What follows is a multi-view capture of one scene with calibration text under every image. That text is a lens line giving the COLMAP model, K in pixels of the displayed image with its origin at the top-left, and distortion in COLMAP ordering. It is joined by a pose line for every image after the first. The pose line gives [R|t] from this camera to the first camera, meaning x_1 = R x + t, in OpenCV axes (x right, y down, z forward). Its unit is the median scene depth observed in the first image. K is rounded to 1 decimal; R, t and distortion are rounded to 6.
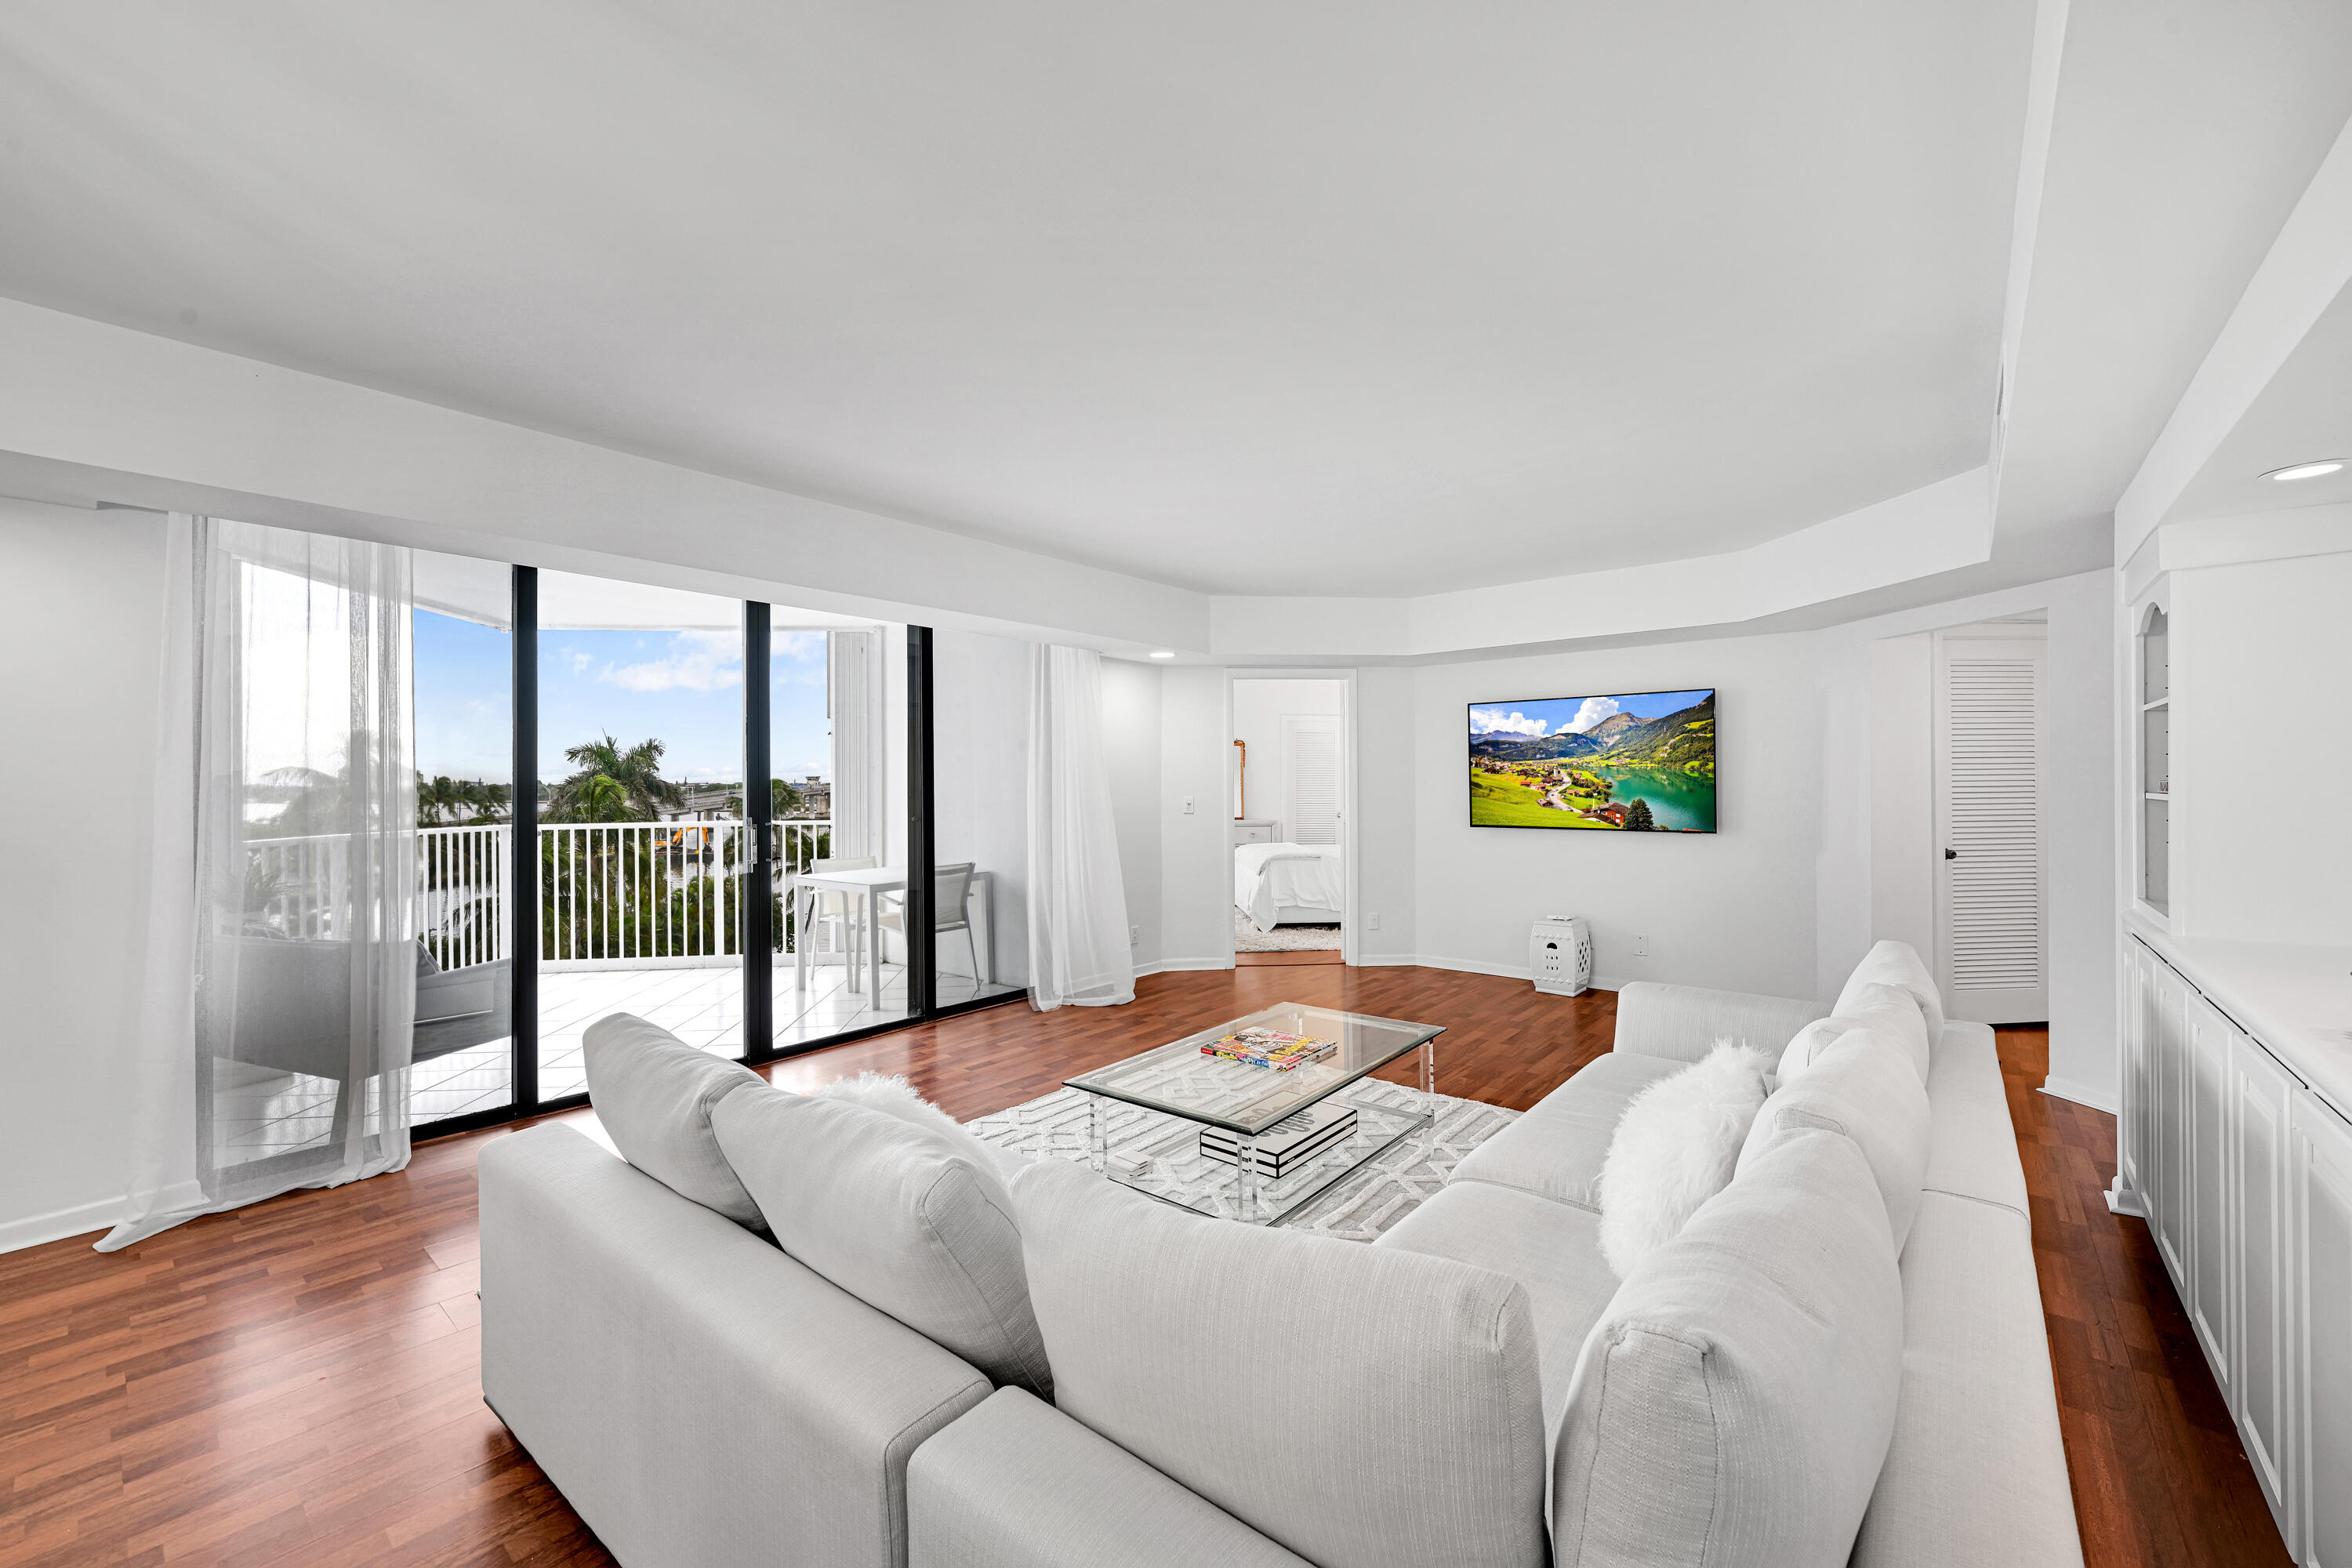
lens RADIAL K [[922.8, 0, 1166.8], [0, 922.8, 787.7], [0, 0, 1]] dist [-0.001023, -0.000084]
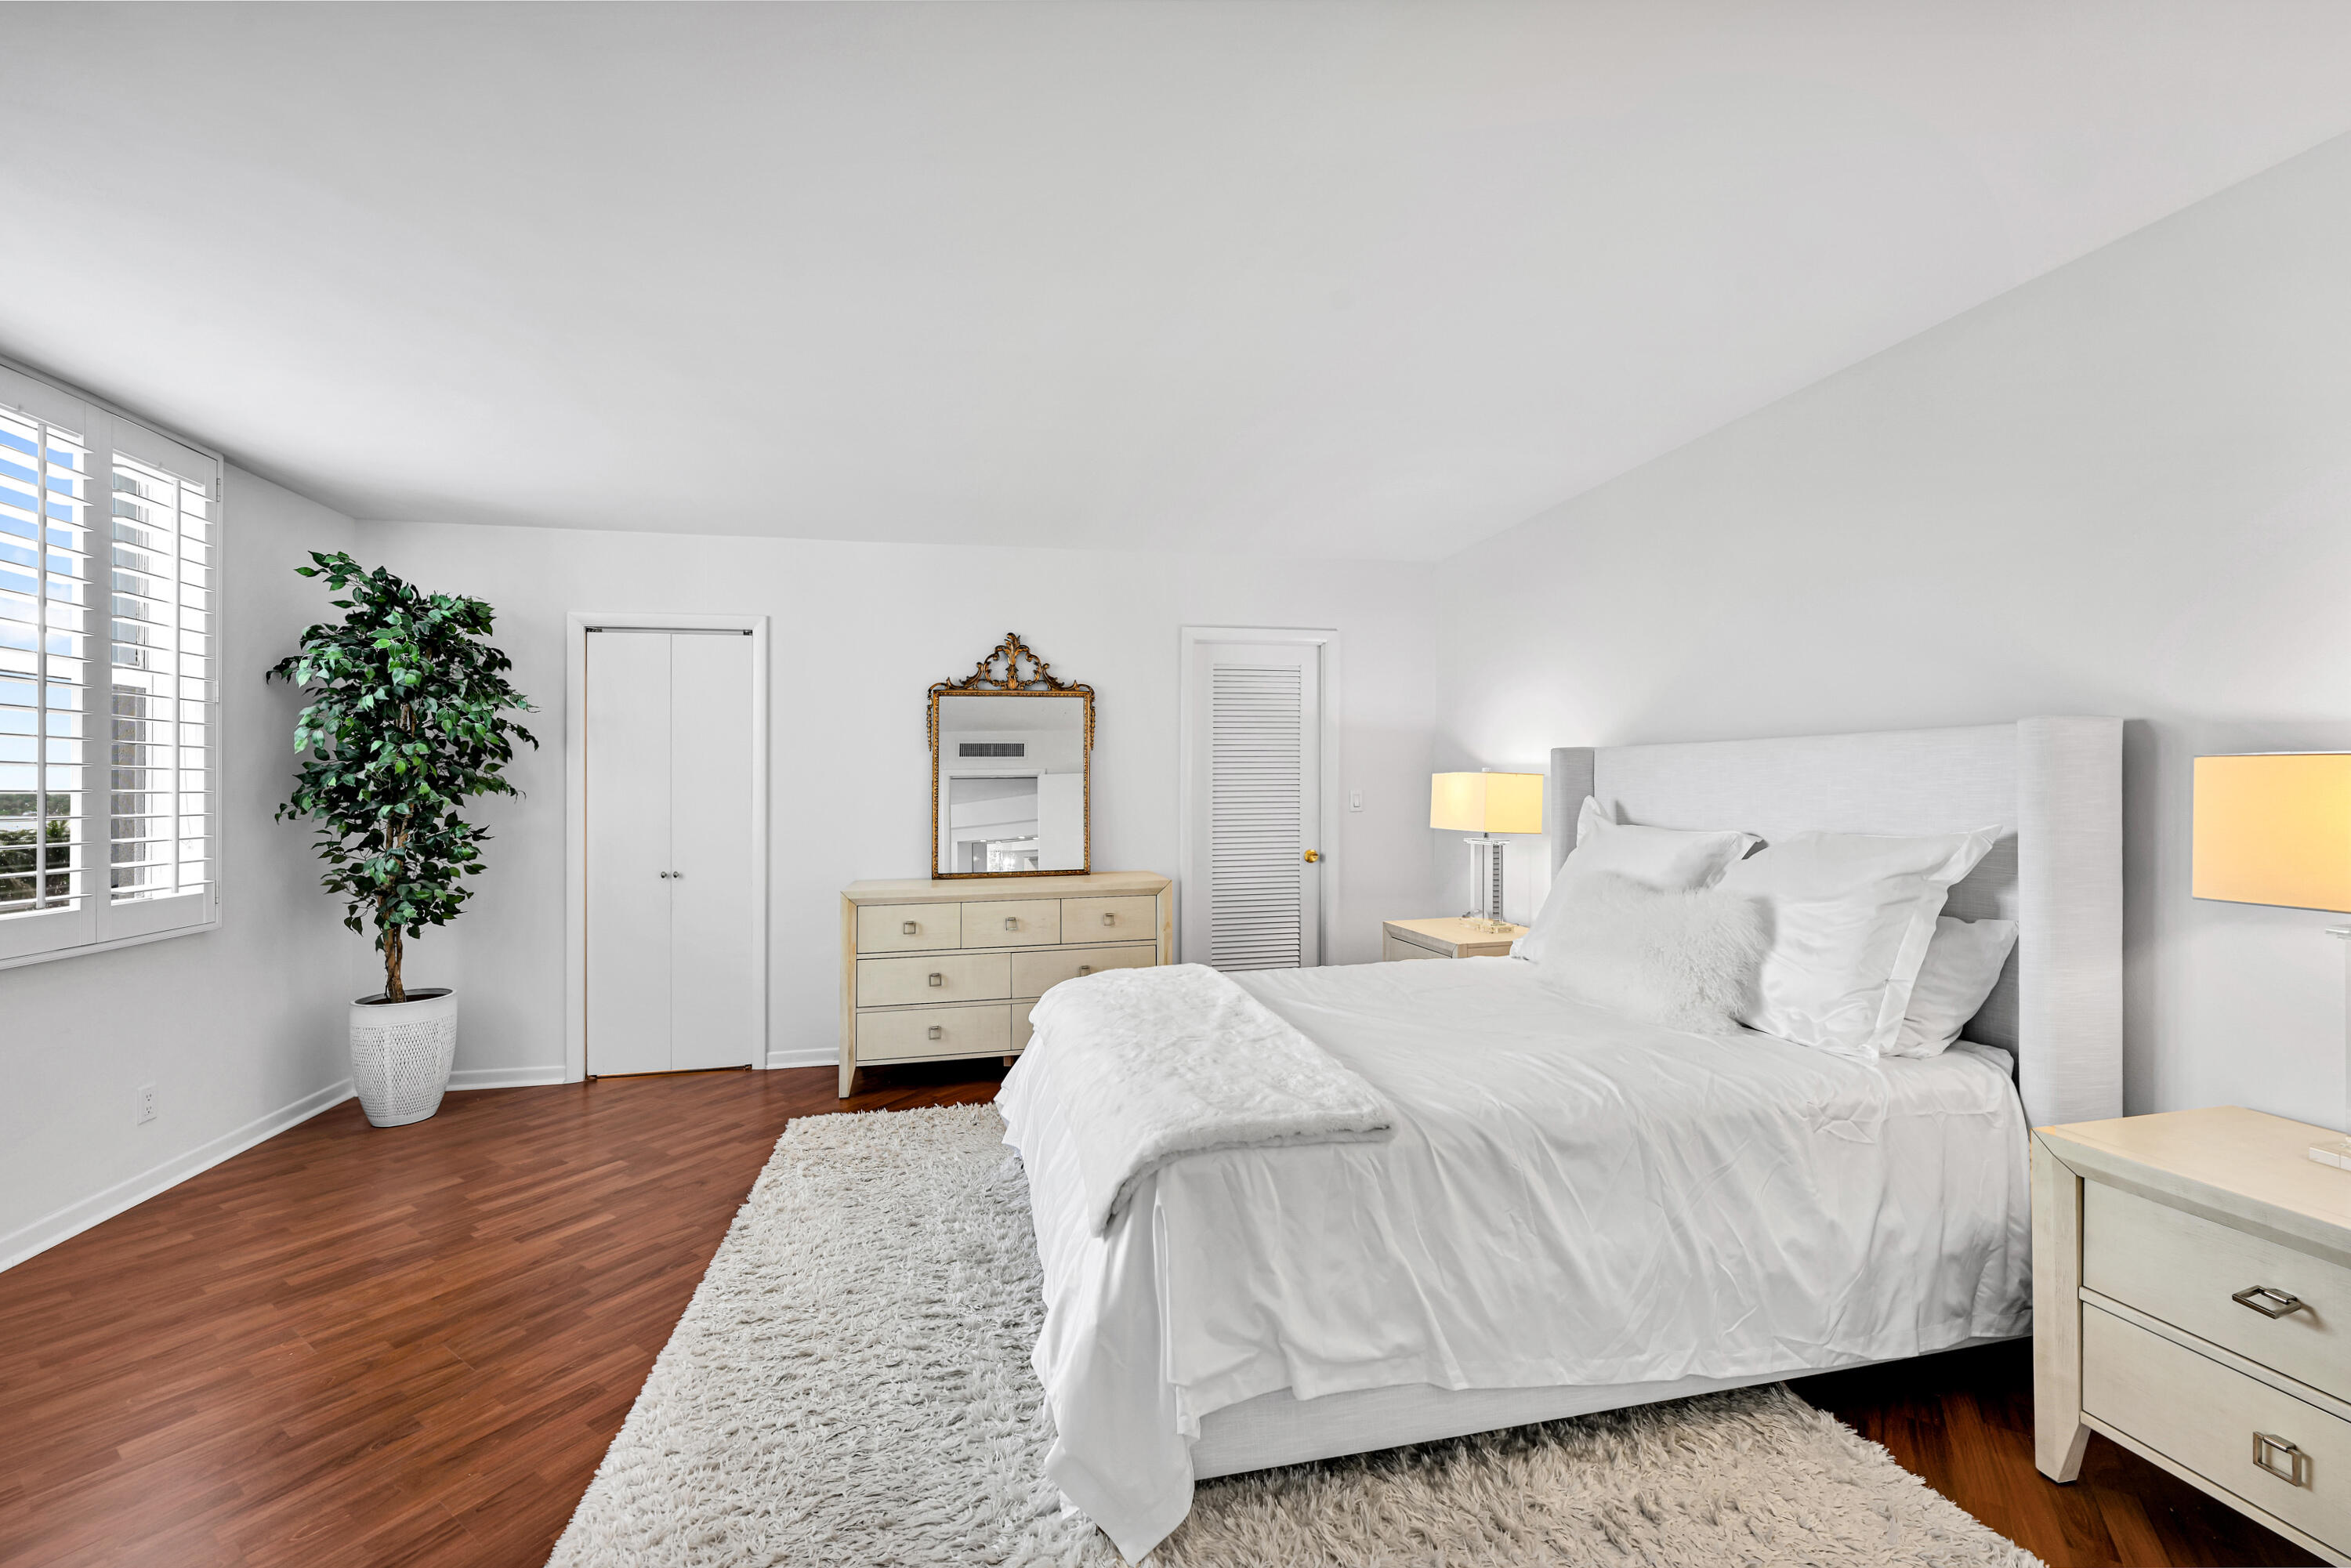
lens RADIAL K [[922.3, 0, 1166.3], [0, 922.3, 787.7], [0, 0, 1]] dist [-0.001023, -0.000084]
pose [[0.992007, -0.006416, 0.126020, 0.087885], [0.007046, 0.999965, -0.004553, -0.003588], [-0.125986, 0.005404, 0.992017, 0.789941]]
